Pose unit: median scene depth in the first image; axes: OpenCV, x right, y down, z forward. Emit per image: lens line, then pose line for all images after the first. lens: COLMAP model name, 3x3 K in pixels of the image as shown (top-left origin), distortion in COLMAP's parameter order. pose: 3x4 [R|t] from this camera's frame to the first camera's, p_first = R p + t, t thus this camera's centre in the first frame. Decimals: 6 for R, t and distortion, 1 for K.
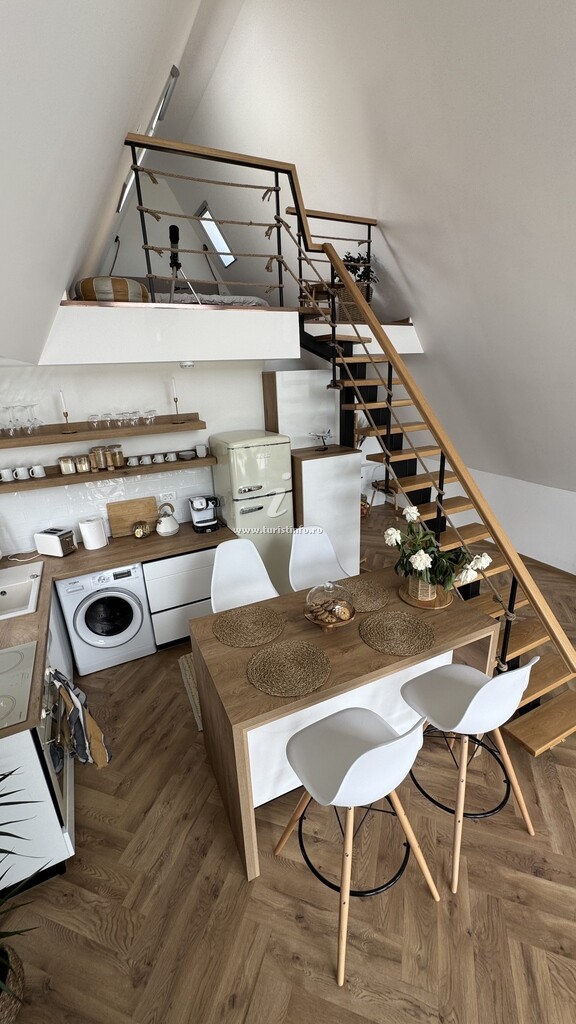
lens RADIAL K [[412.0, 0, 288.0], [0, 412.0, 512.9], [0, 0, 1]] dist [-0.003078, 0.000154]
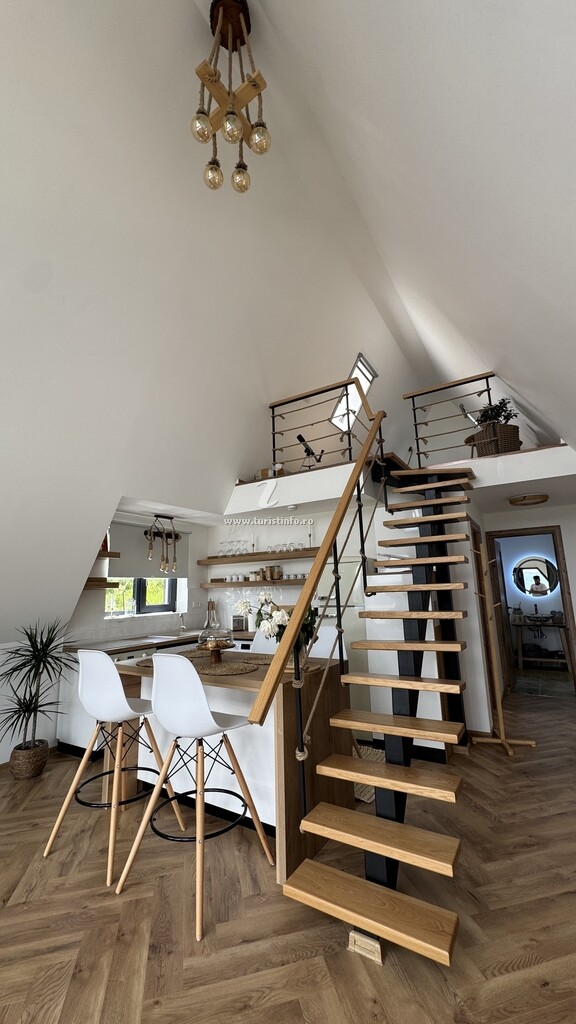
lens RADIAL K [[412.0, 0, 287.5], [0, 412.0, 510.8], [0, 0, 1]] dist [-0.003078, 0.000154]
pose [[0.526611, -0.140642, -0.838392, 1.552612], [-0.268027, 0.908451, -0.320748, 0.223631], [0.806748, 0.393621, 0.440704, 0.456414]]
